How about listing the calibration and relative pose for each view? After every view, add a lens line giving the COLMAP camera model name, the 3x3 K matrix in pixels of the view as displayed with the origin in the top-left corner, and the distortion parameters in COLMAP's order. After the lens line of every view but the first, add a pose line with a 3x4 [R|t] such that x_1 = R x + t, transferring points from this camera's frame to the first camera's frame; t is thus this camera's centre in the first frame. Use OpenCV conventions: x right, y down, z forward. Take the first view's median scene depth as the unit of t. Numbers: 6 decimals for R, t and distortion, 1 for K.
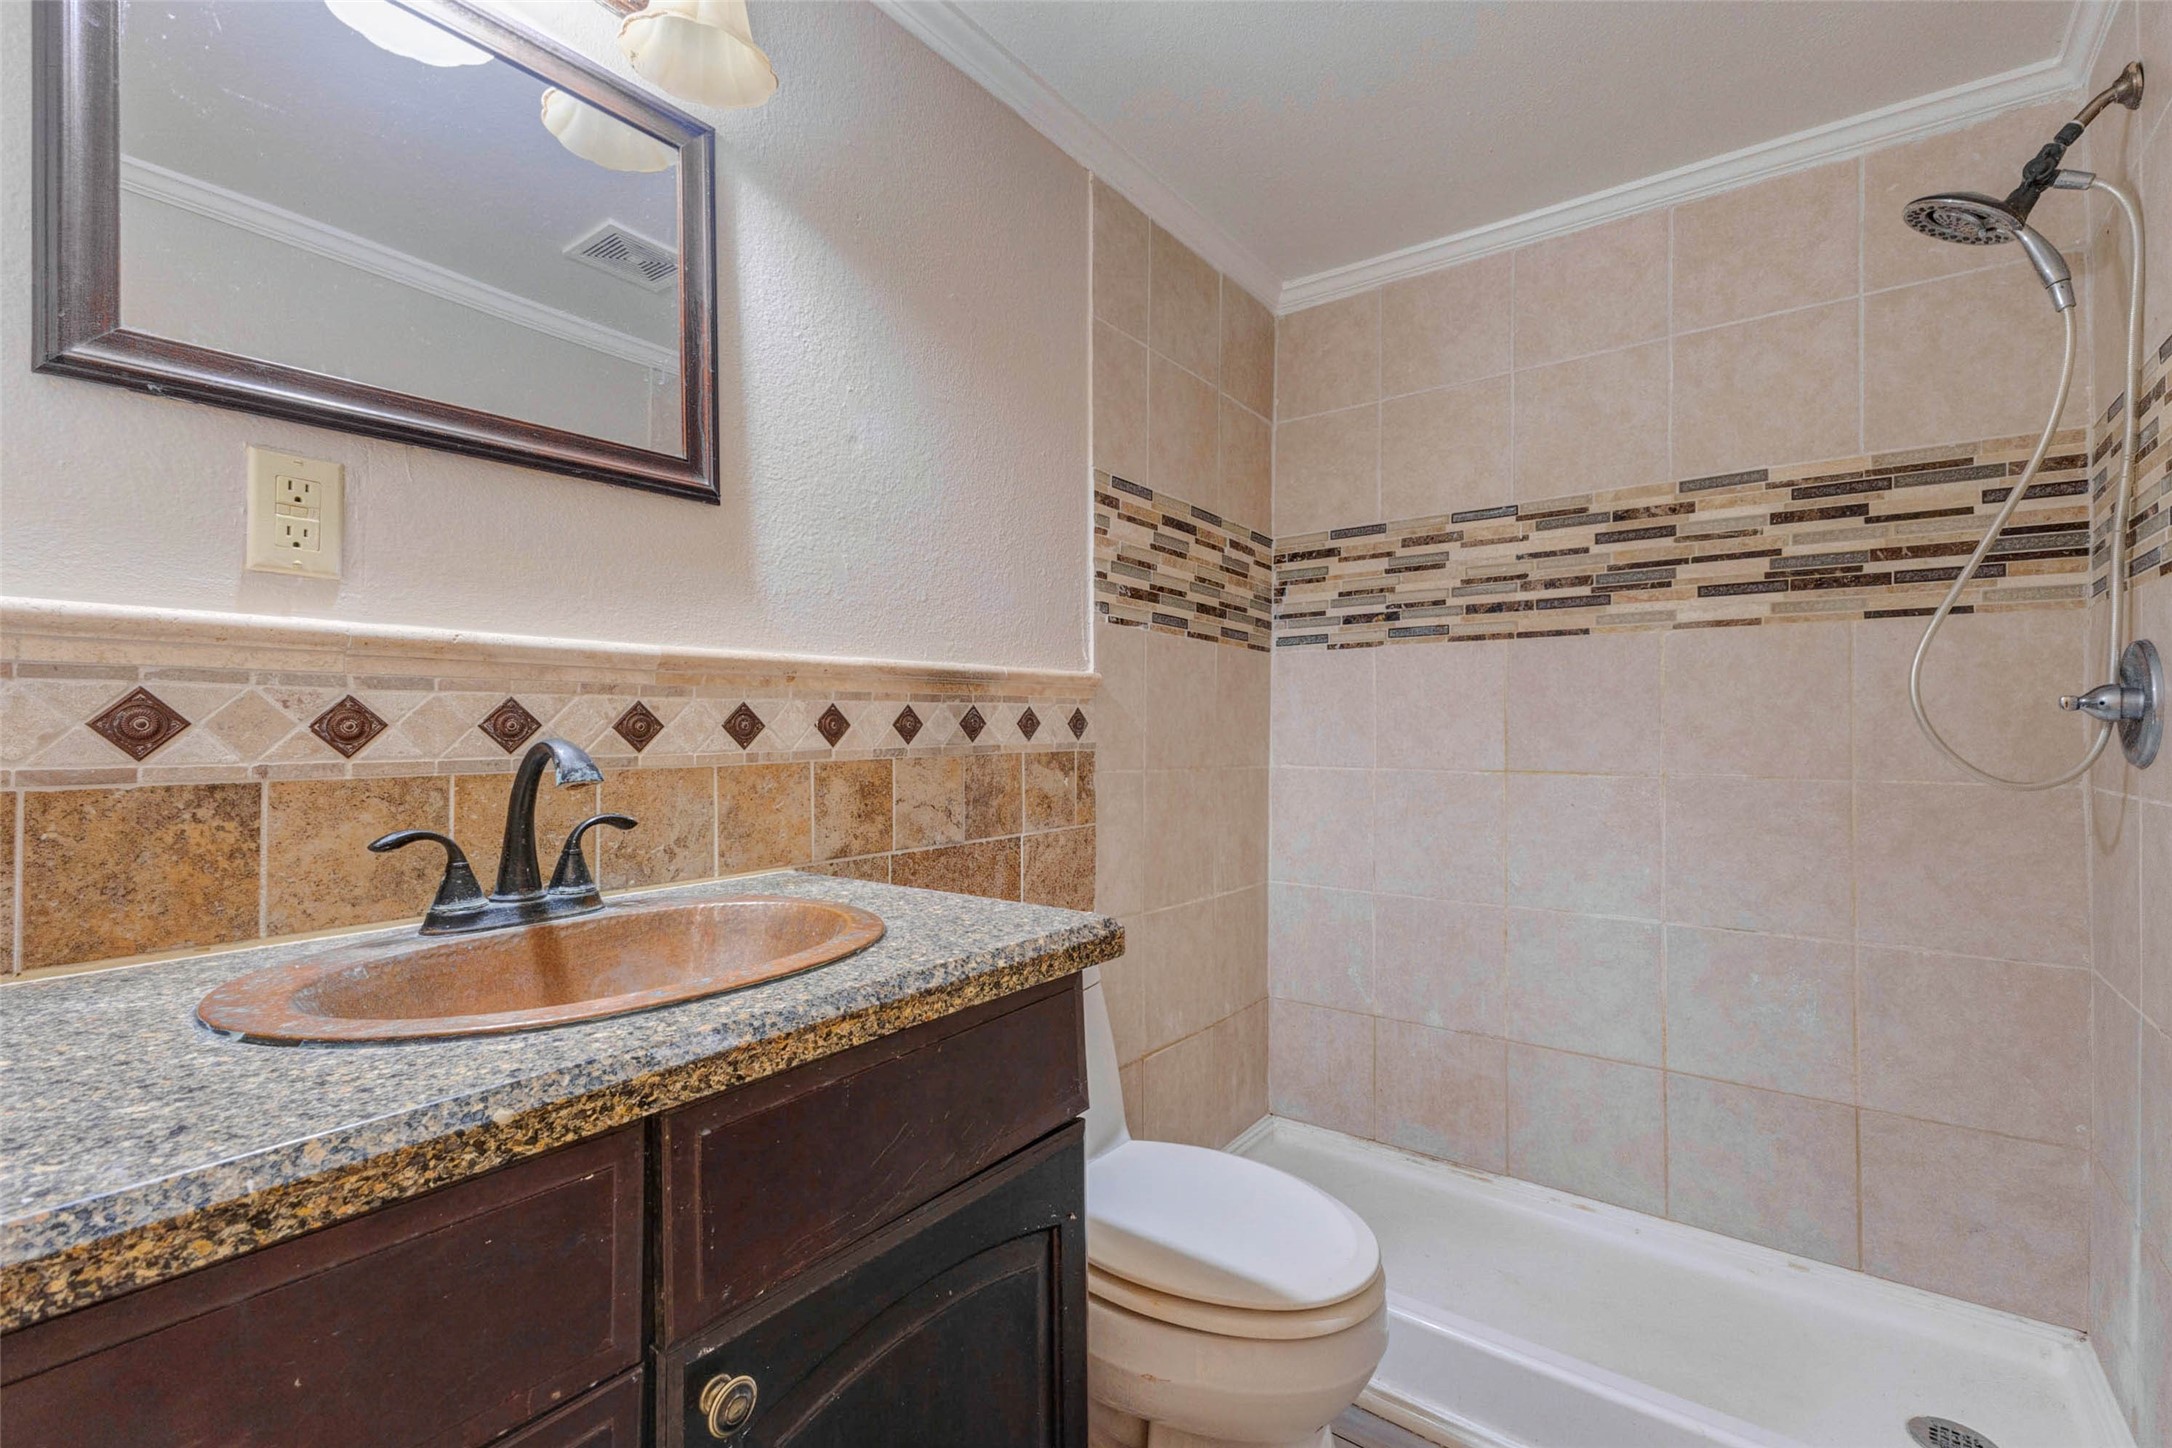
lens RADIAL K [[954.7, 0, 1078.4], [0, 954.7, 725.5], [0, 0, 1]] dist [0.011274, -0.002723]
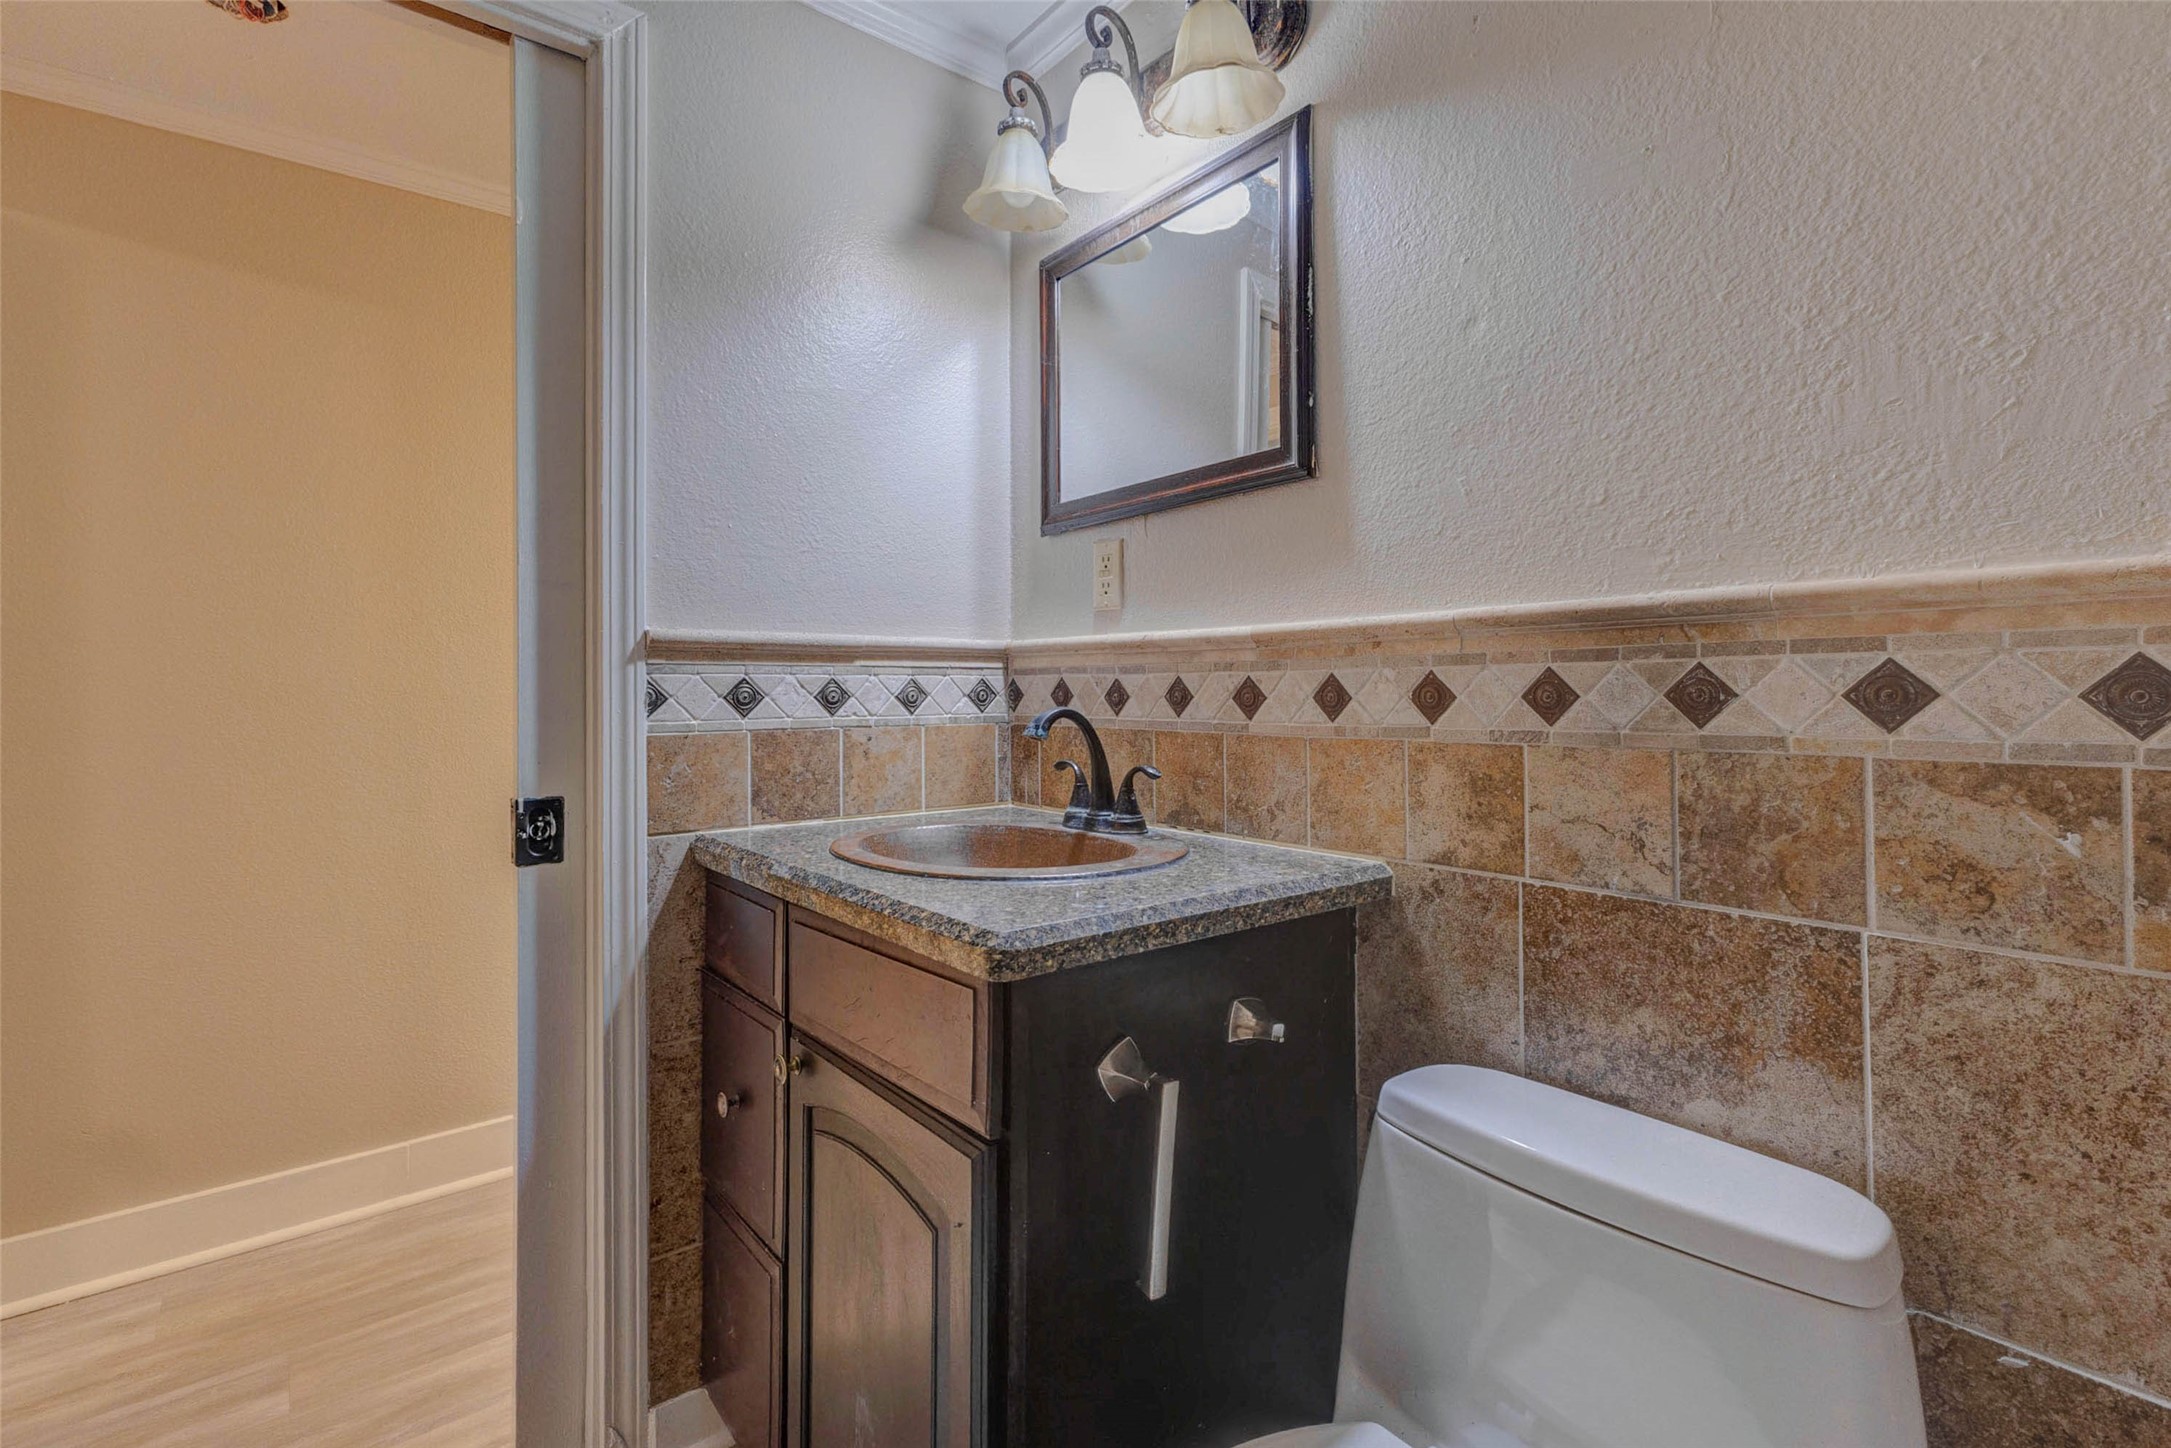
lens RADIAL K [[954.3, 0, 1076.0], [0, 954.3, 701.2], [0, 0, 1]] dist [0.011274, -0.002723]
pose [[-0.220795, 0.006785, -0.975297, 0.591225], [-0.001001, 0.999974, 0.007183, -0.002456], [0.975320, 0.002562, -0.220782, 0.878661]]
